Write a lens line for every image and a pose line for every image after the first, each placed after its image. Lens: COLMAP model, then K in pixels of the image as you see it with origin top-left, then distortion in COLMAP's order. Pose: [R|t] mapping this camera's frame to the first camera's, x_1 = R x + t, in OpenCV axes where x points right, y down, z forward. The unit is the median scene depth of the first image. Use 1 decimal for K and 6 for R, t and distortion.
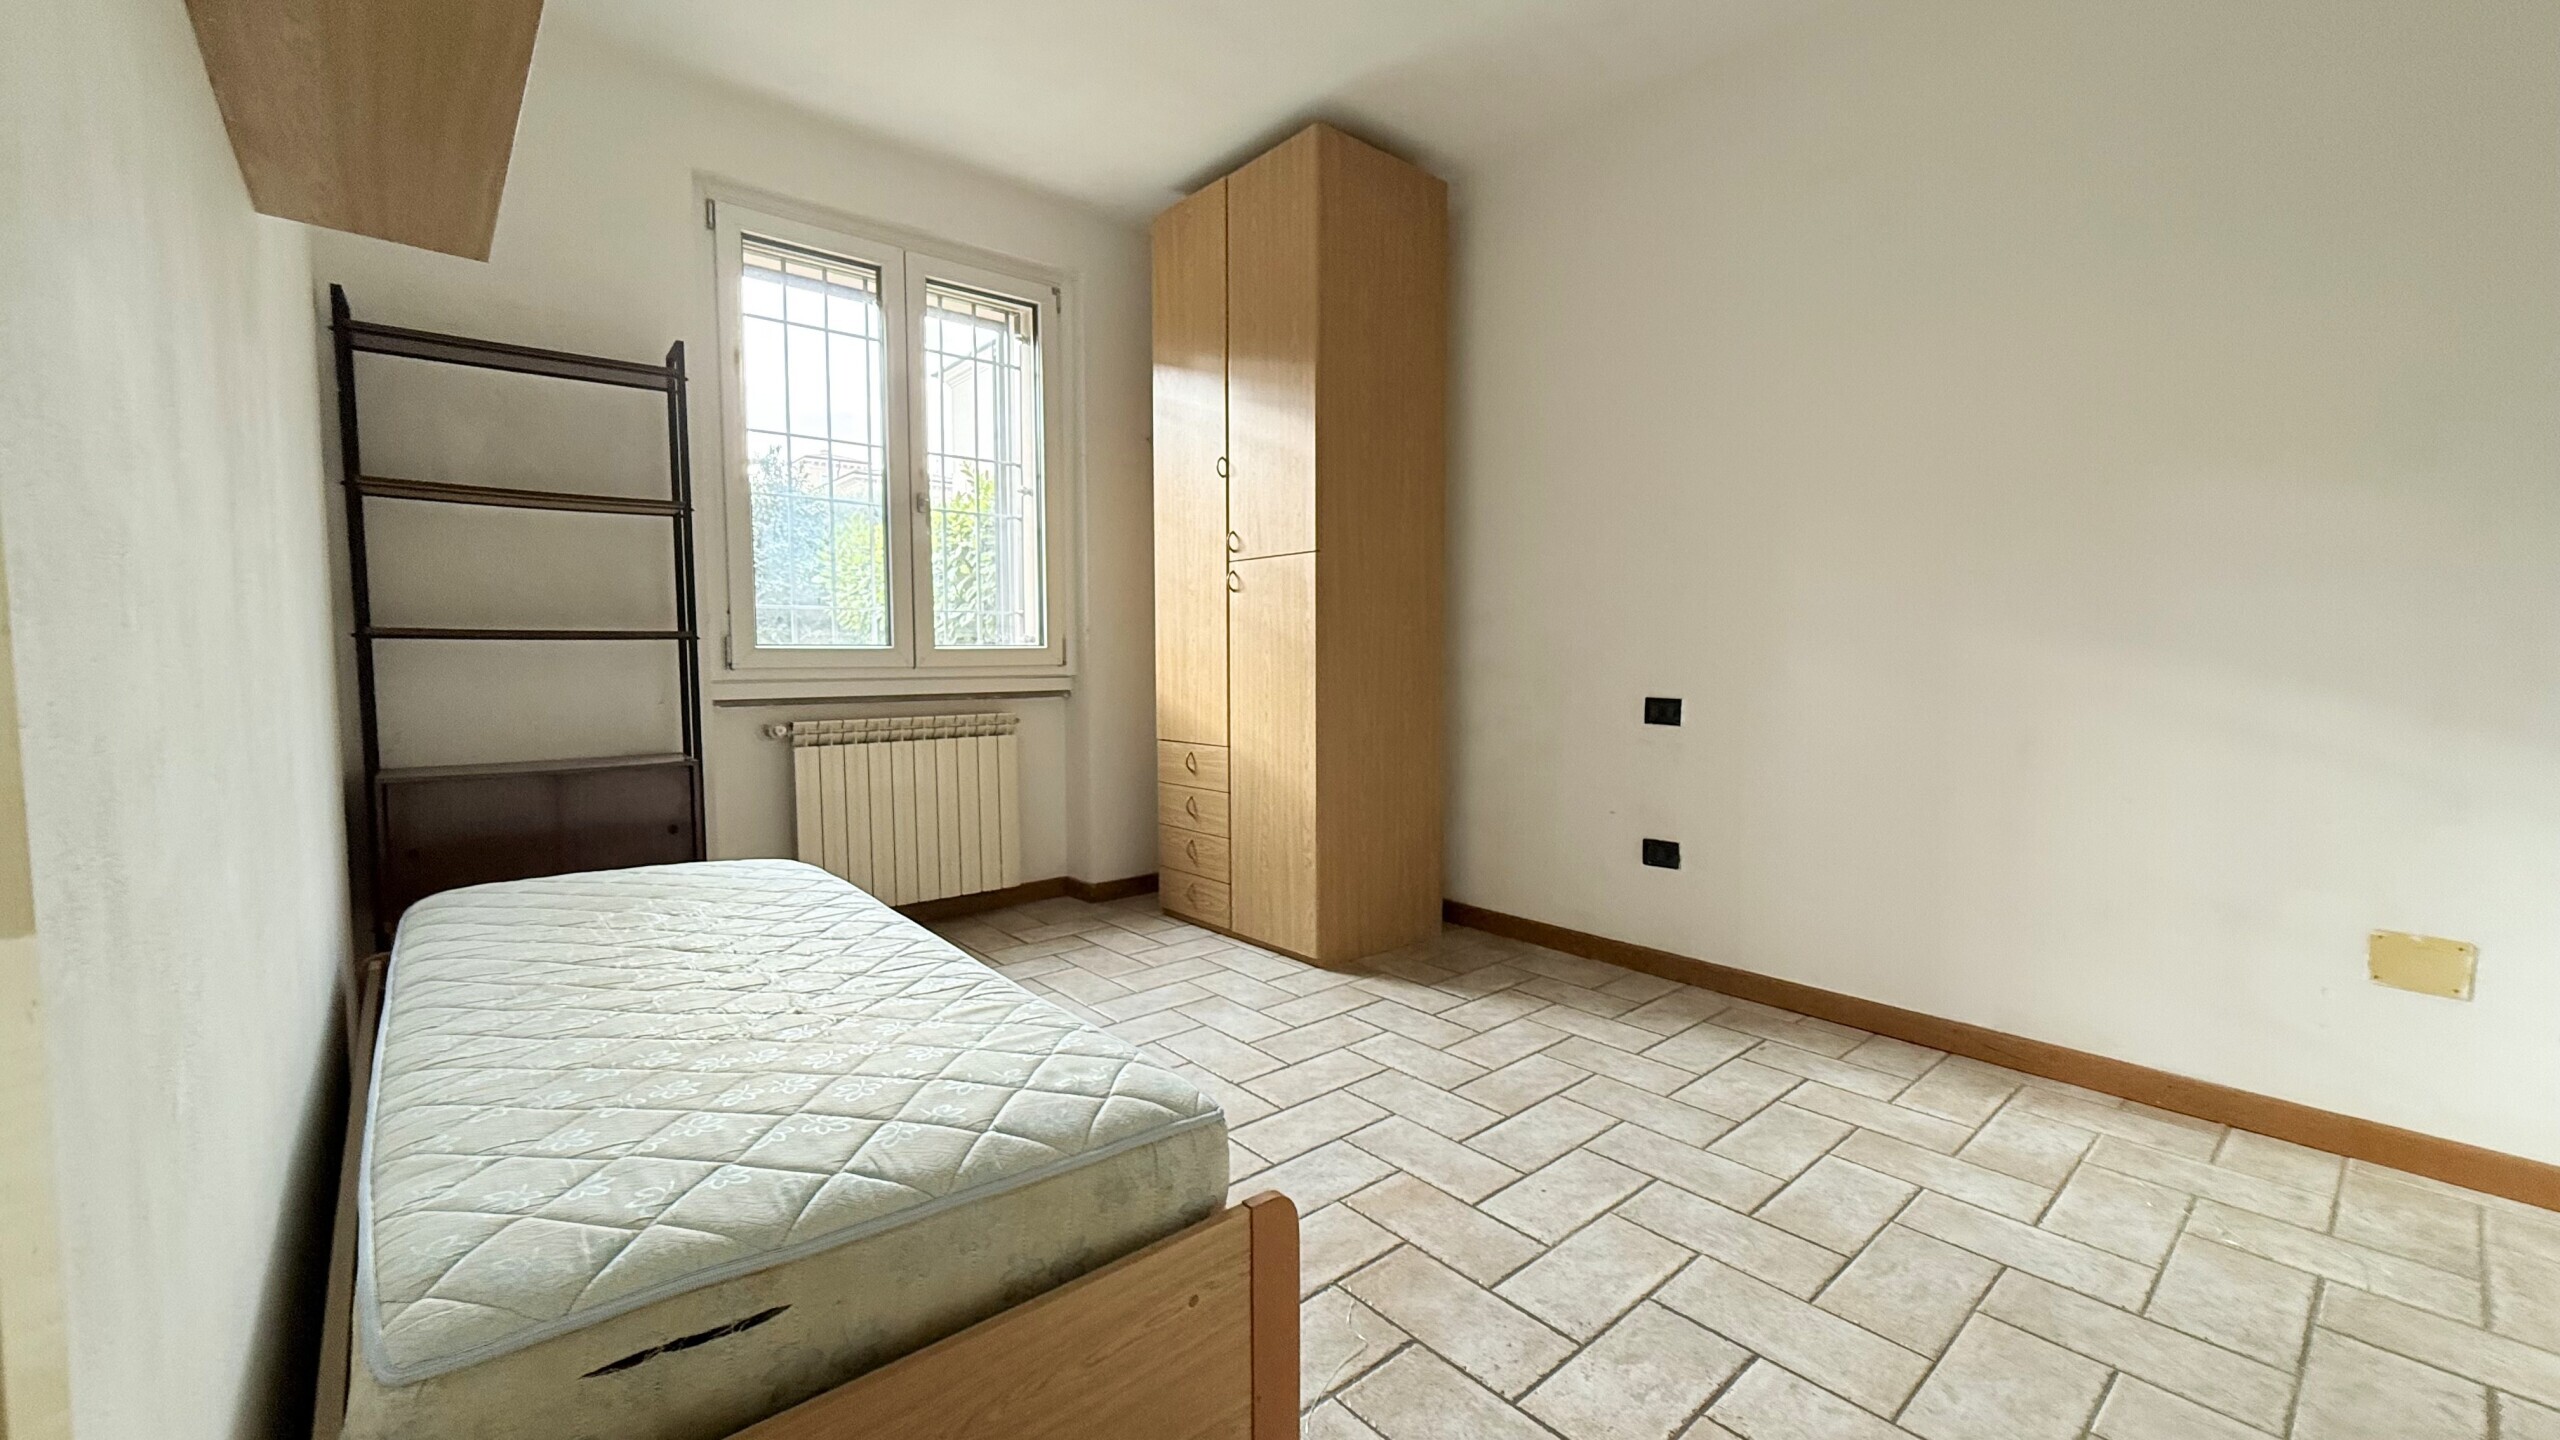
lens RADIAL K [[1011.8, 0, 1285.9], [0, 1011.8, 718.8], [0, 0, 1]] dist [0.001848, 0.000141]
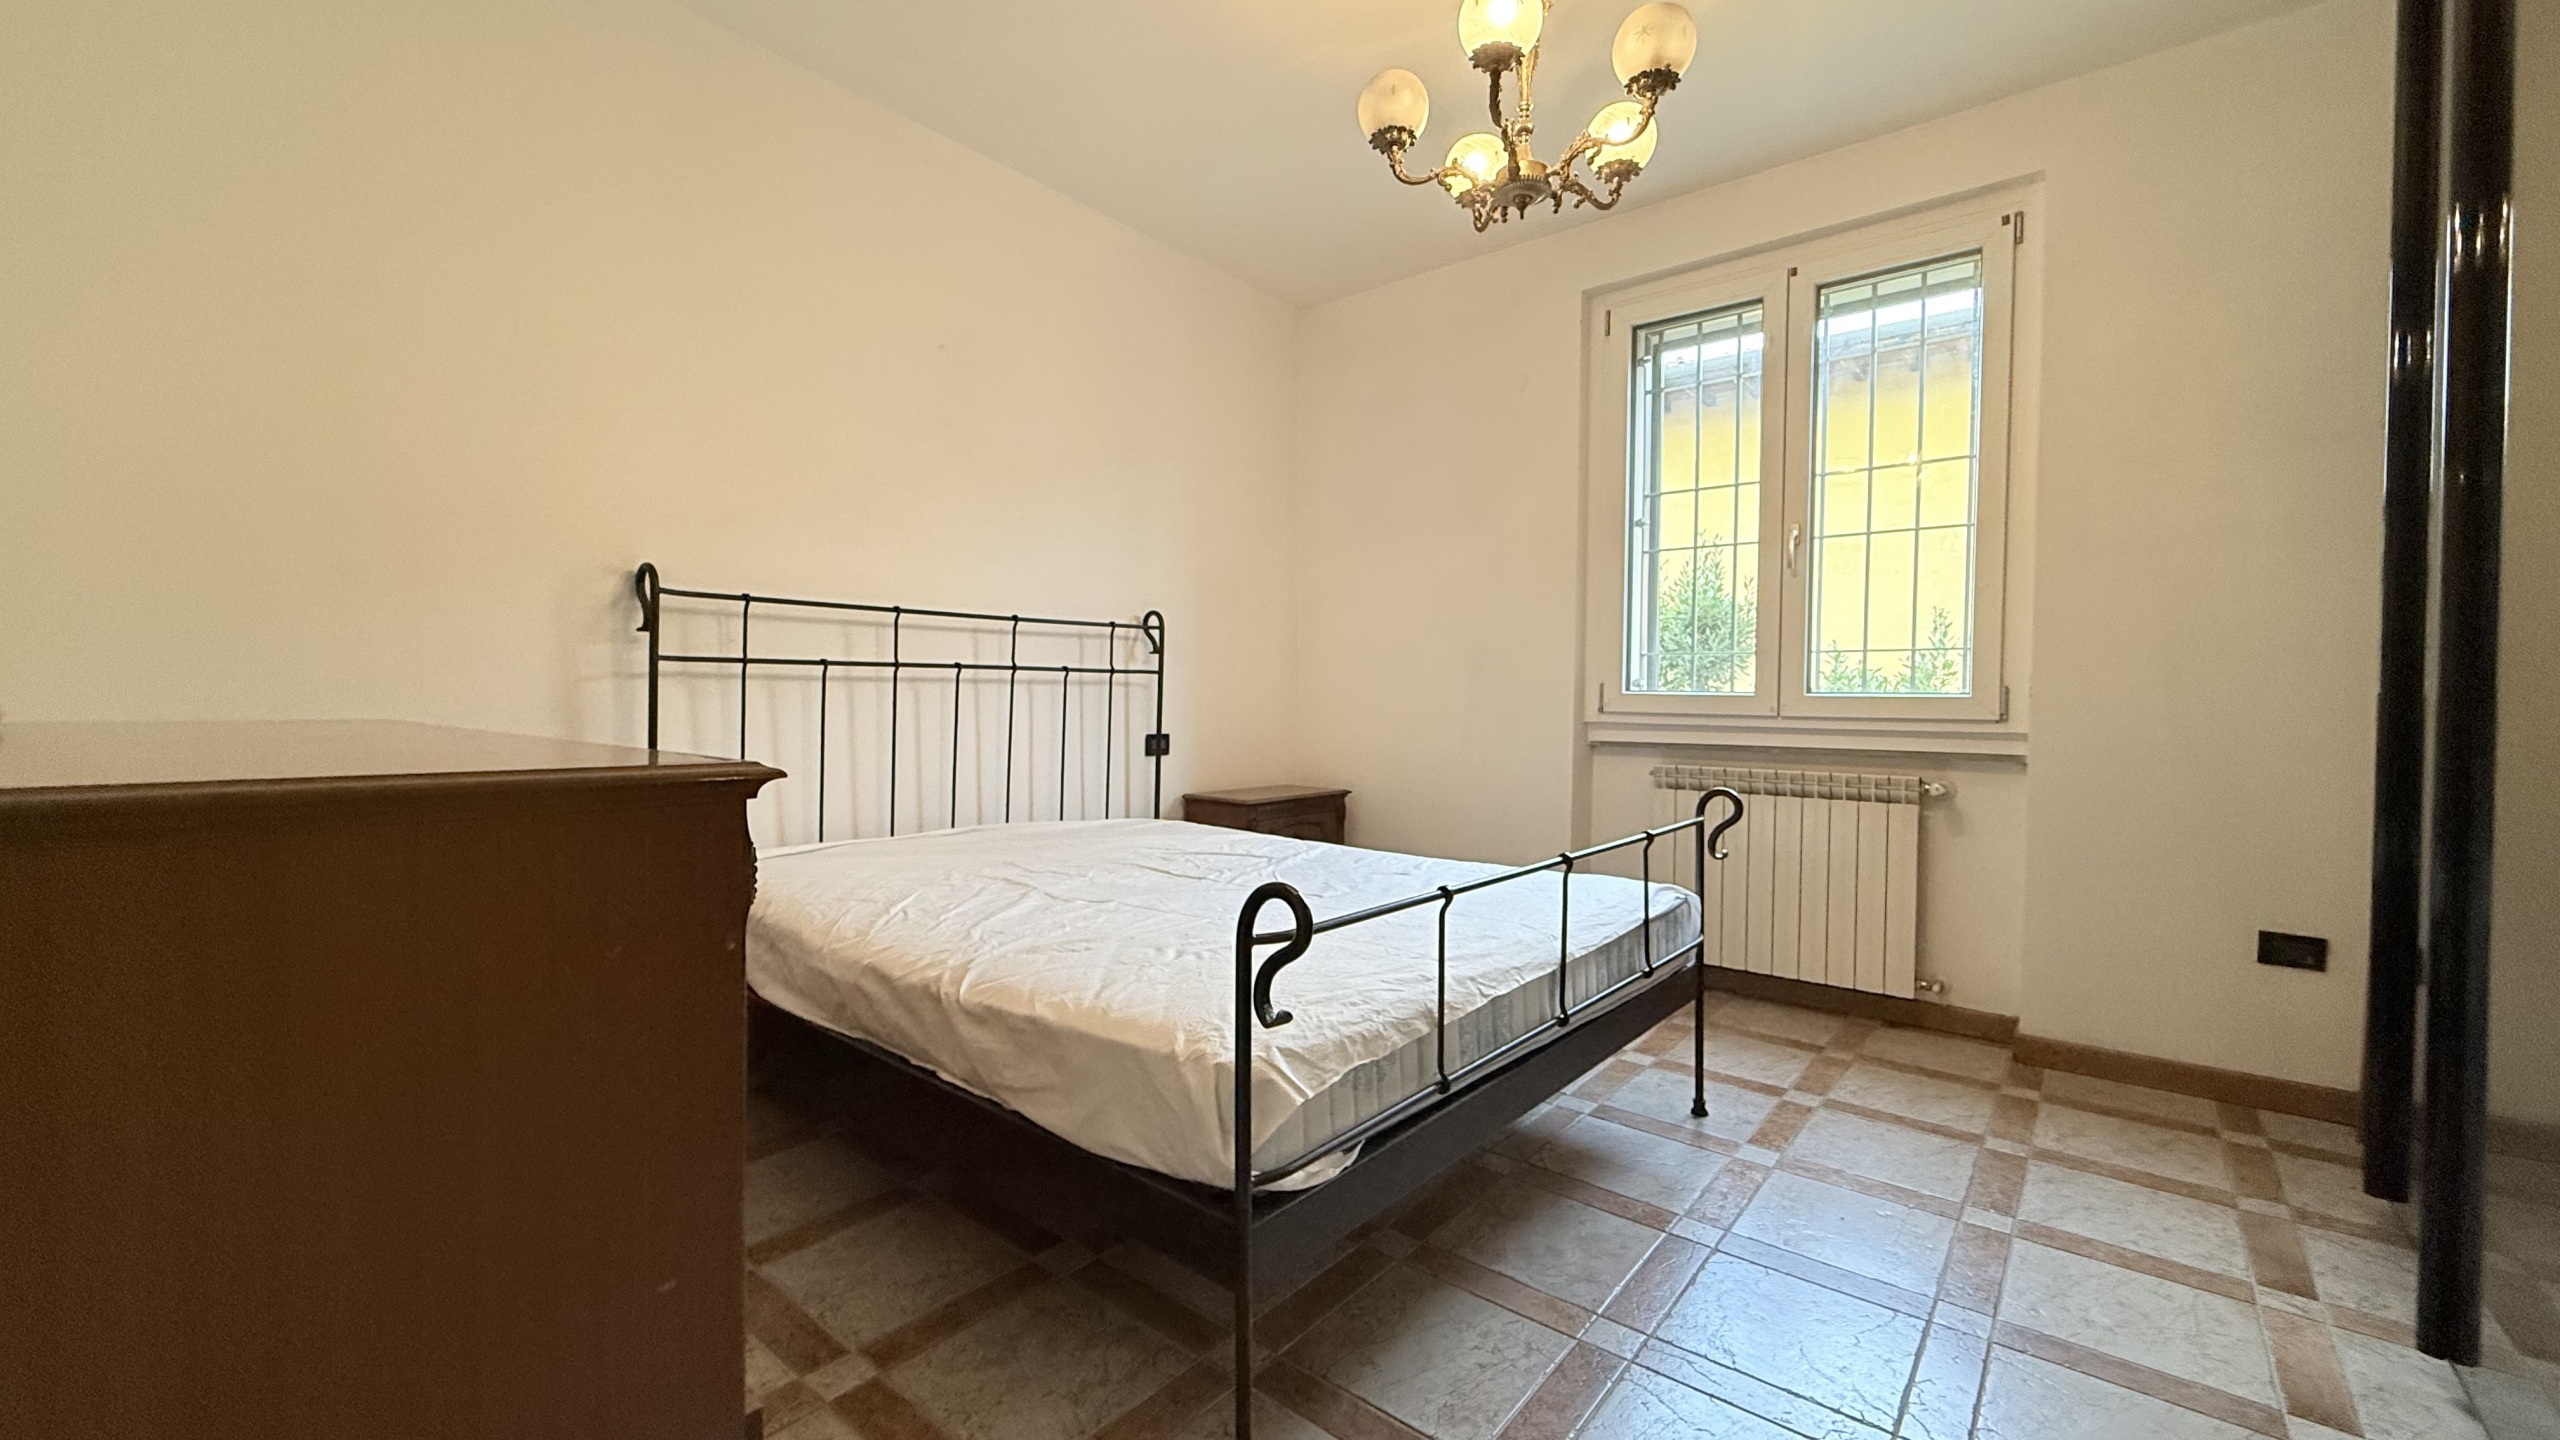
lens RADIAL K [[1020.1, 0, 1249.9], [0, 1020.1, 715.1], [0, 0, 1]] dist [0.001240, 0.000078]
pose [[0.130600, 0.020444, -0.991224, 0.523868], [-0.071682, 0.997365, 0.011127, -0.029073], [0.988840, 0.069600, 0.131721, 0.447706]]
